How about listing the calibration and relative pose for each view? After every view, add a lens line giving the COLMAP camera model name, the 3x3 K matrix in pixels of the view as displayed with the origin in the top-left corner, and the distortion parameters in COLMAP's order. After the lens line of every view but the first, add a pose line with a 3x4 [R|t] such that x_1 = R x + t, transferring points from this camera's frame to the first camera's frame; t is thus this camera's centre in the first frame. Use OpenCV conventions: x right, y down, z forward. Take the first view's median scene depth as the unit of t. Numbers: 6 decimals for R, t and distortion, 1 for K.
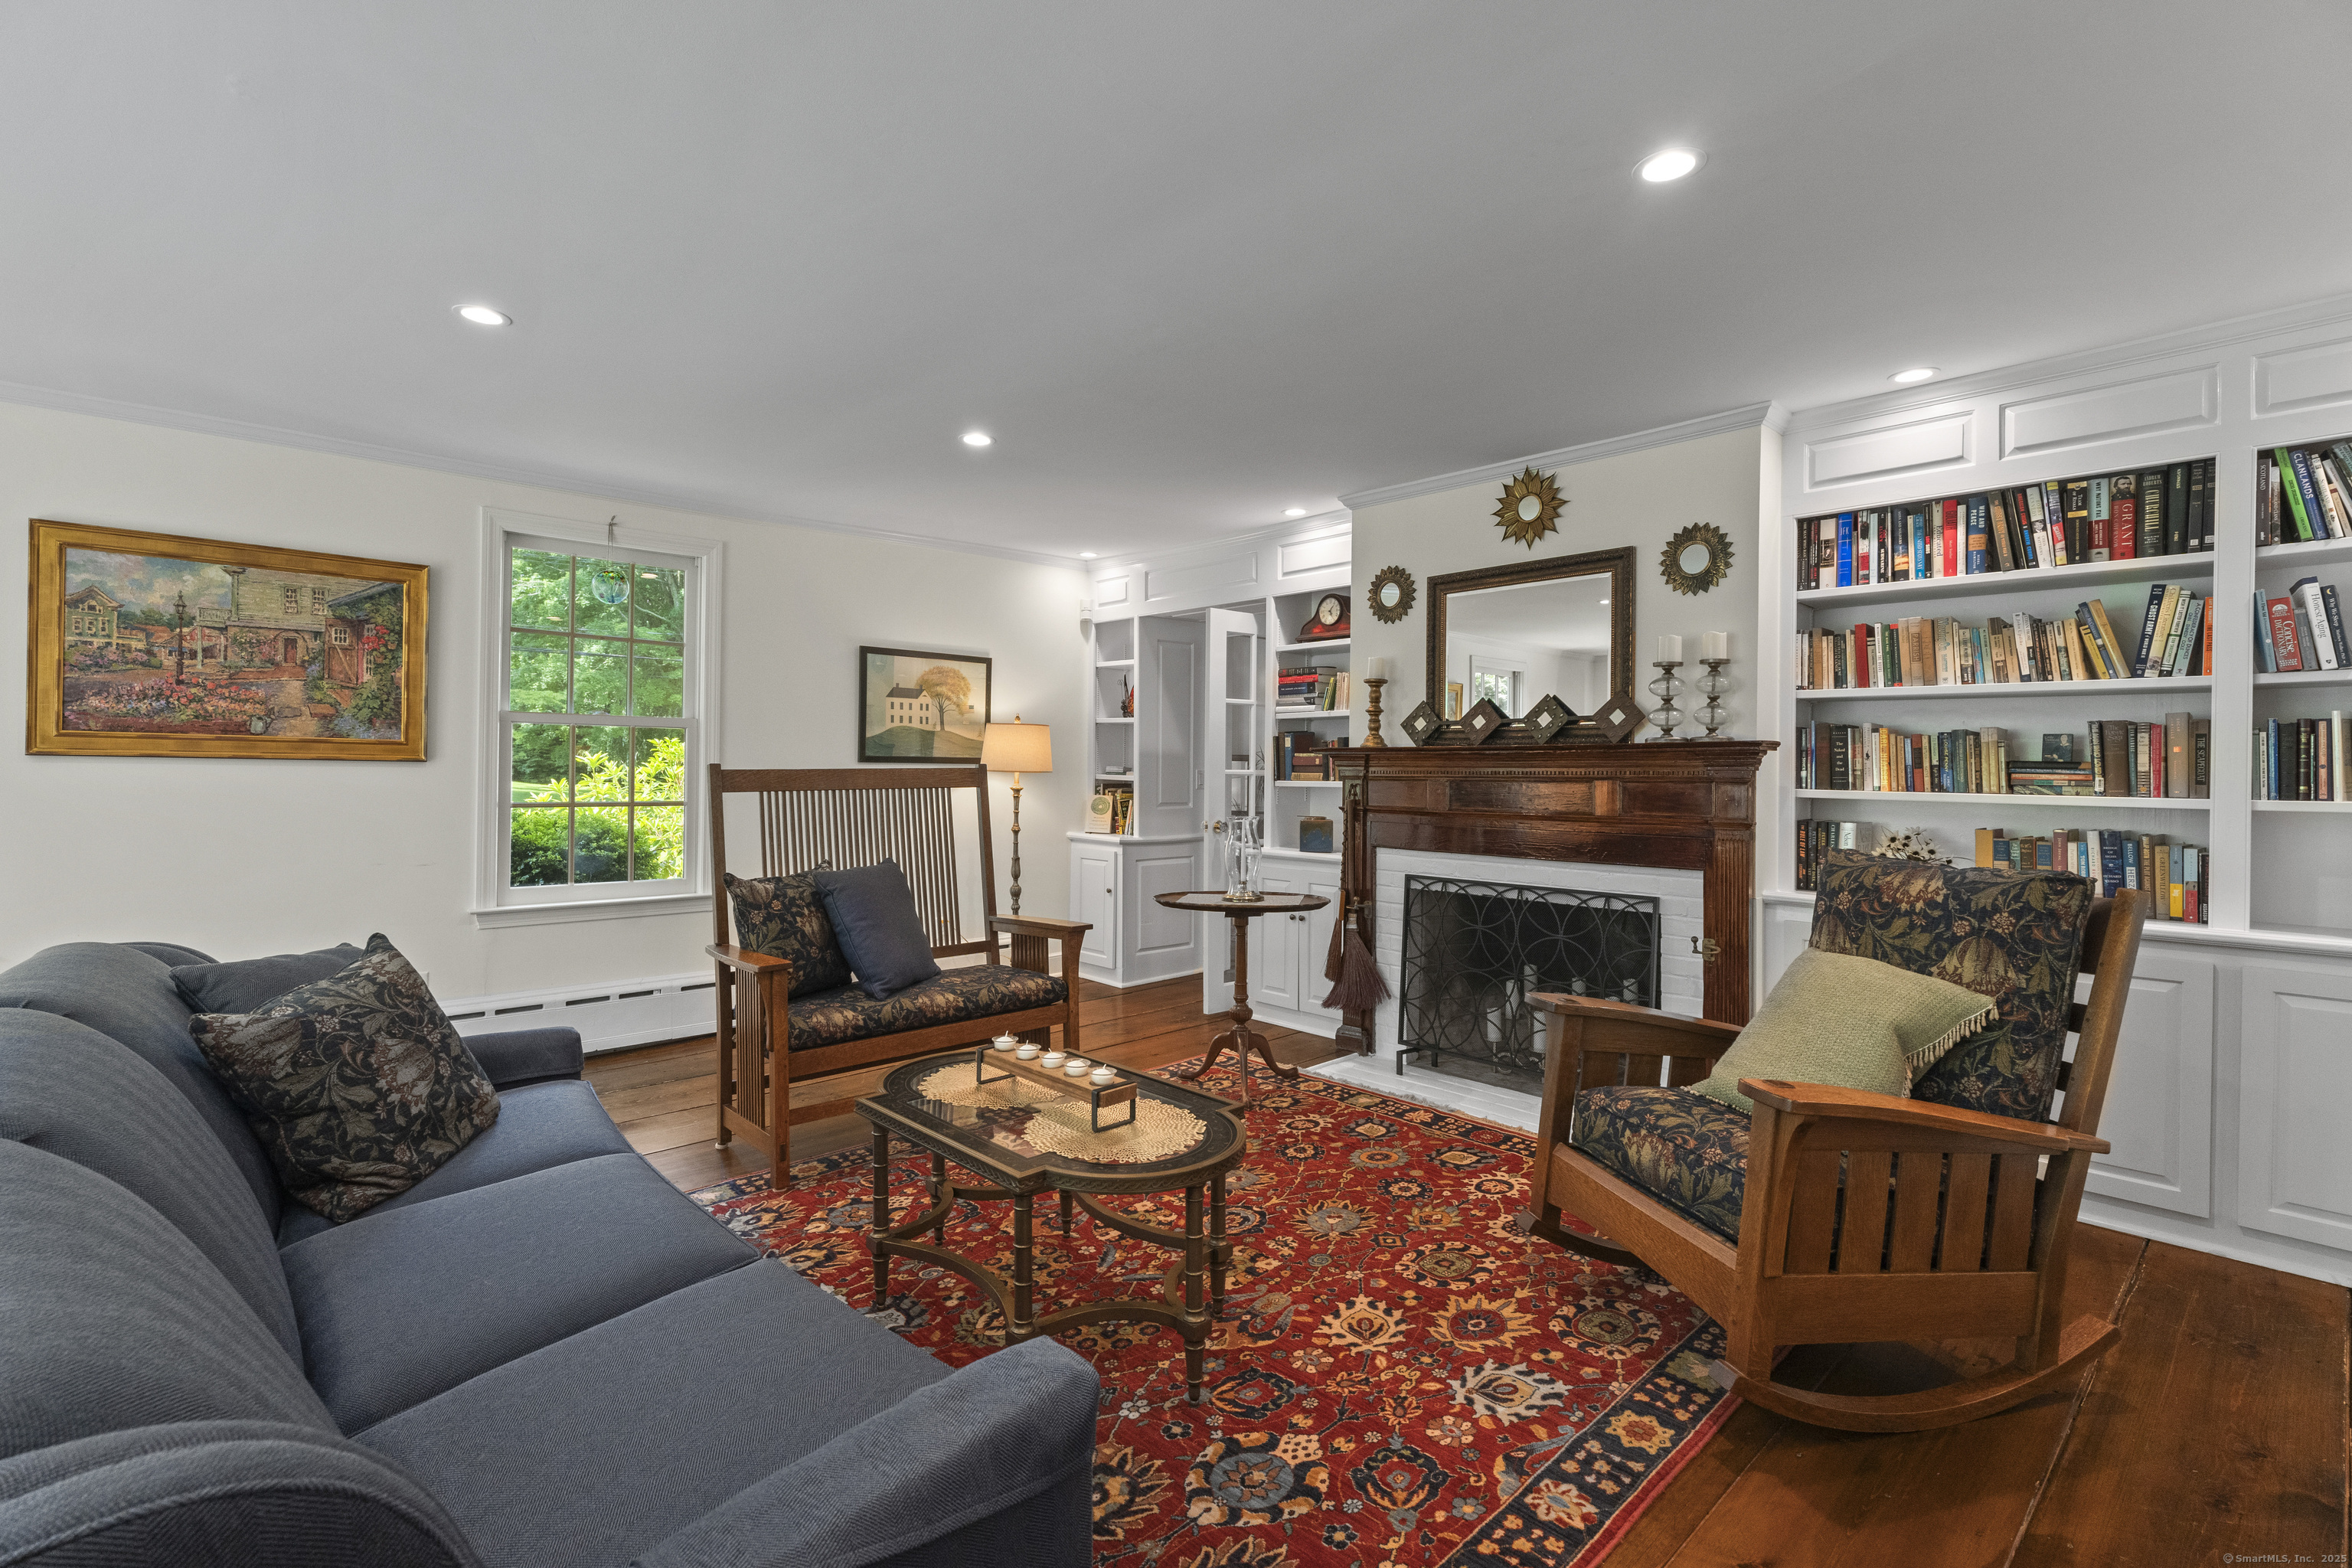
lens RADIAL K [[1054.3, 0, 1171.7], [0, 1054.3, 774.1], [0, 0, 1]] dist [0.001041, -0.000743]
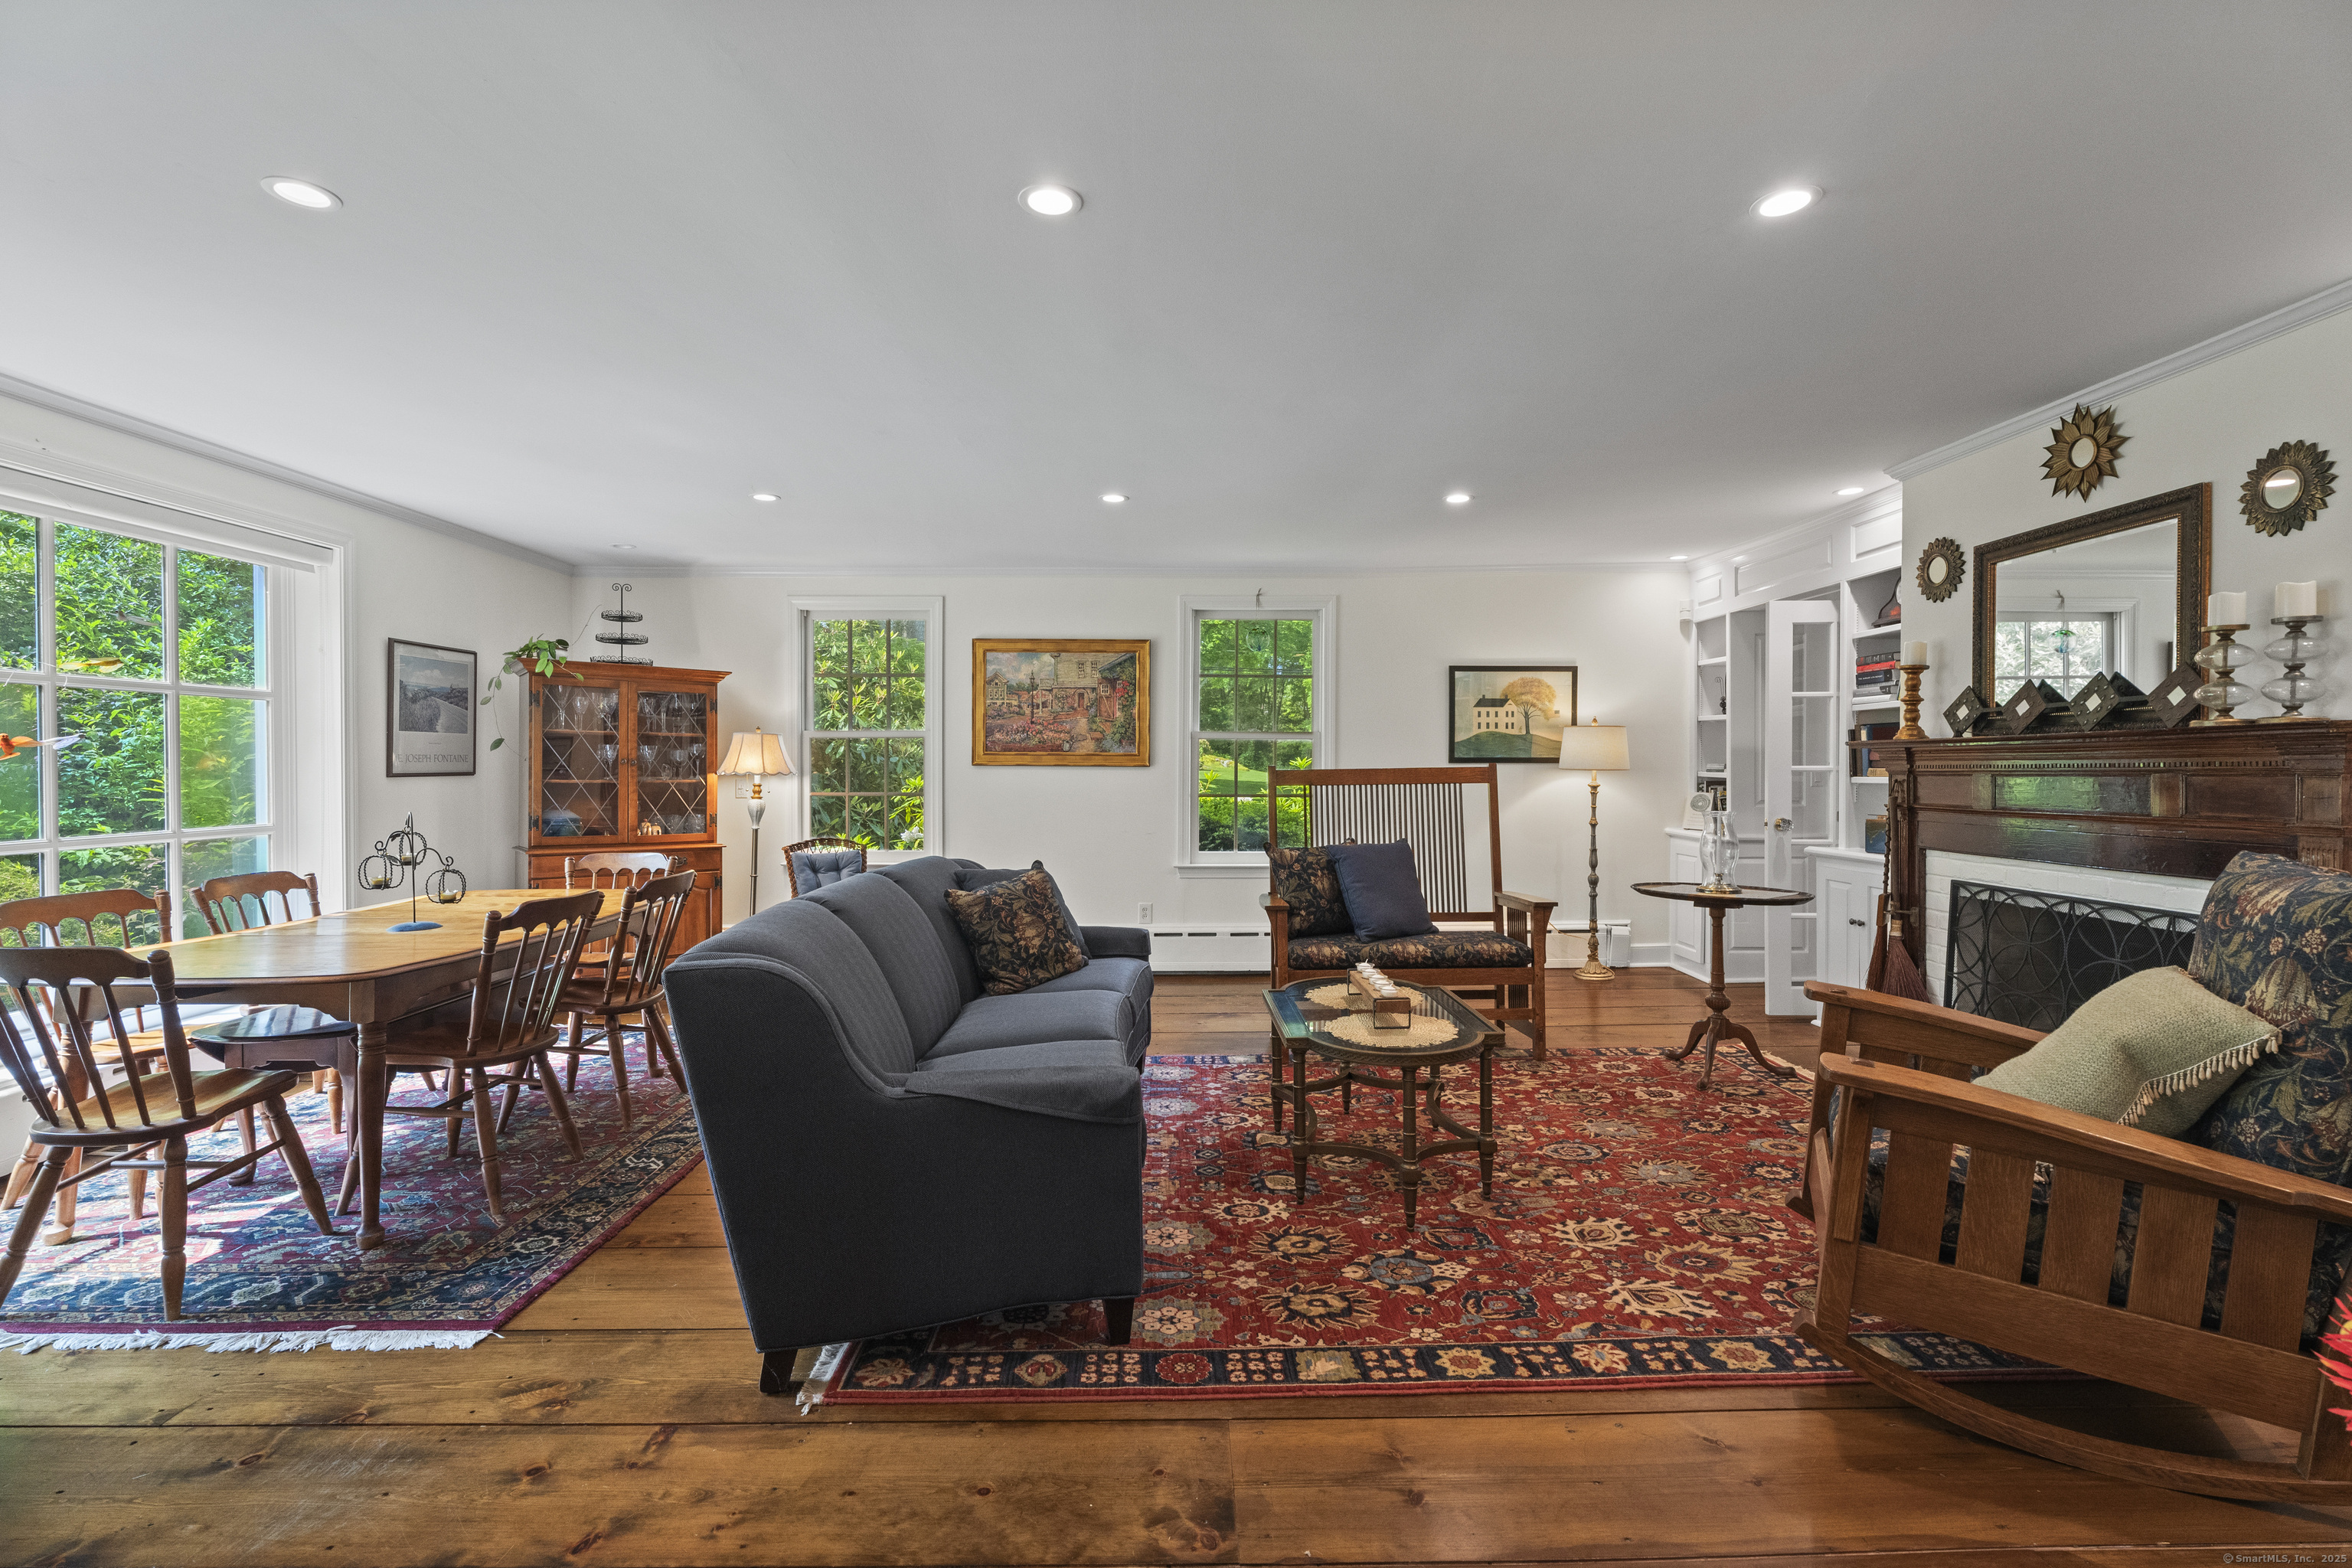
lens RADIAL K [[1054.3, 0, 1208.4], [0, 1054.3, 772.9], [0, 0, 1]] dist [0.001041, -0.000743]
pose [[0.752180, -0.007231, -0.658919, 0.406451], [0.006115, 0.999973, -0.003993, 0.004416], [0.658930, -0.001025, 0.752204, -0.112182]]
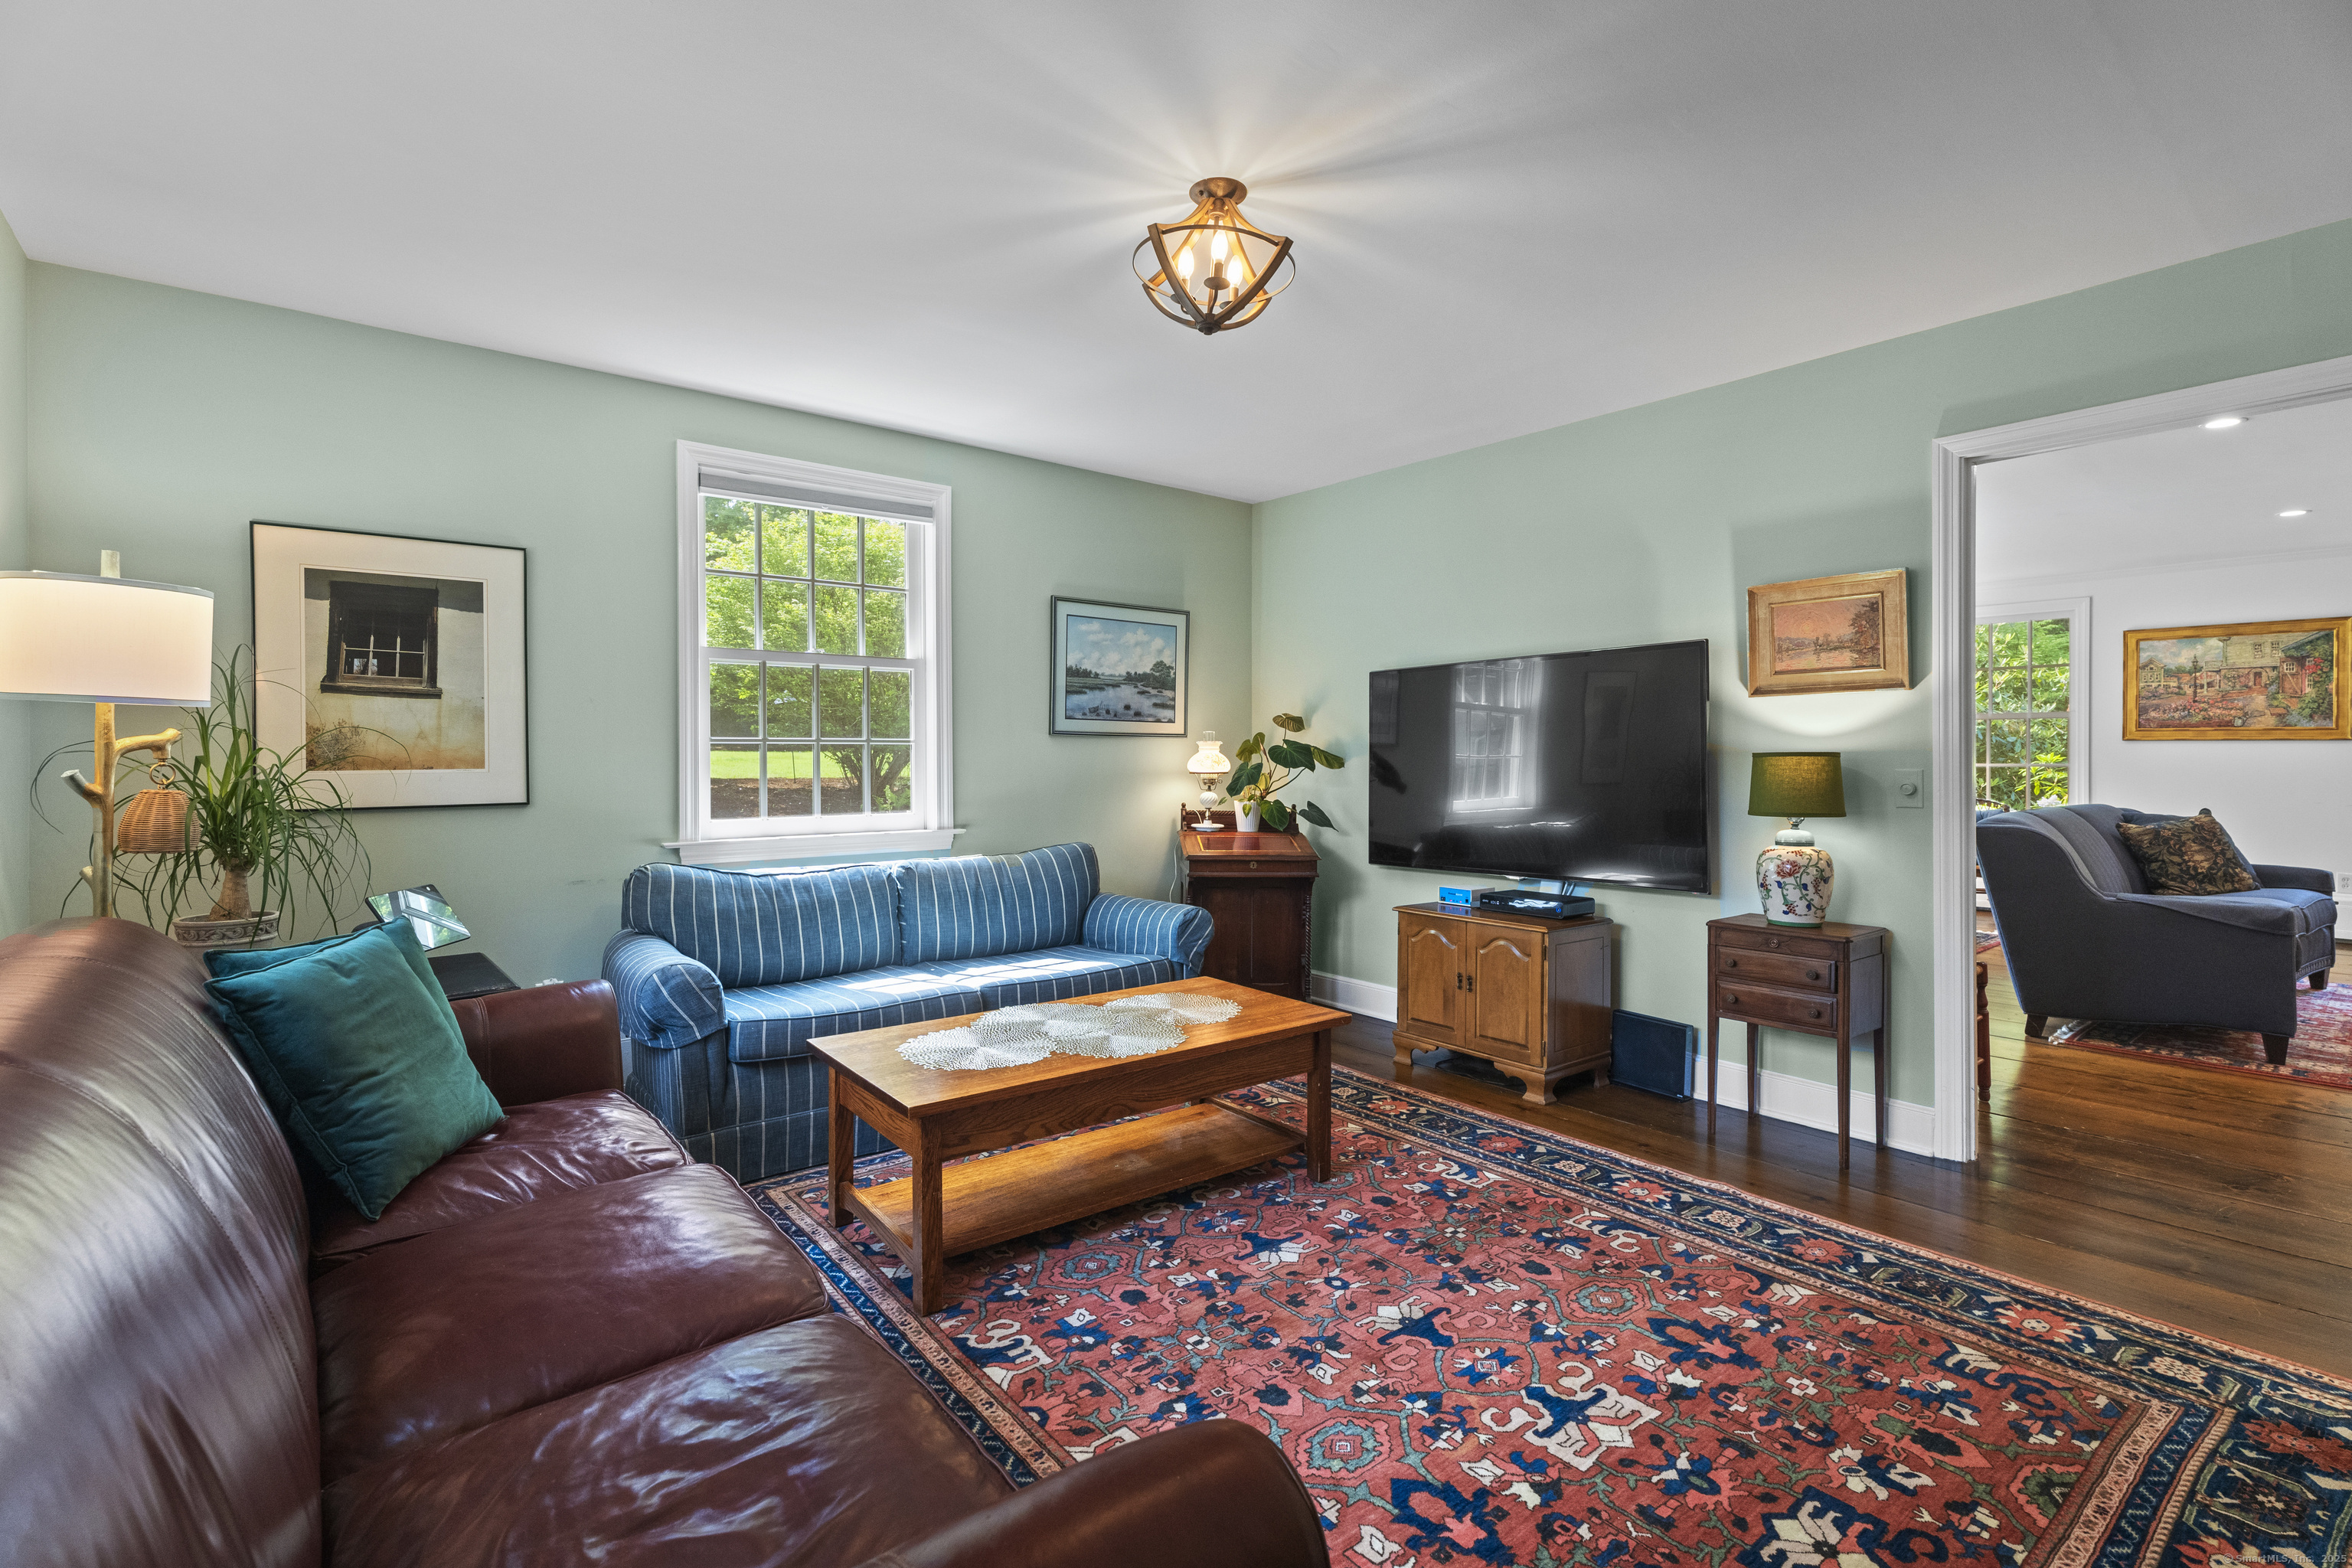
lens RADIAL K [[1054.3, 0, 1153.6], [0, 1054.3, 754.7], [0, 0, 1]] dist [0.001041, -0.000743]
pose [[-0.084105, -0.010458, -0.996402, 1.105895], [-0.004174, 0.999940, -0.010143, 0.037080], [0.996448, 0.003306, -0.084143, -0.714560]]
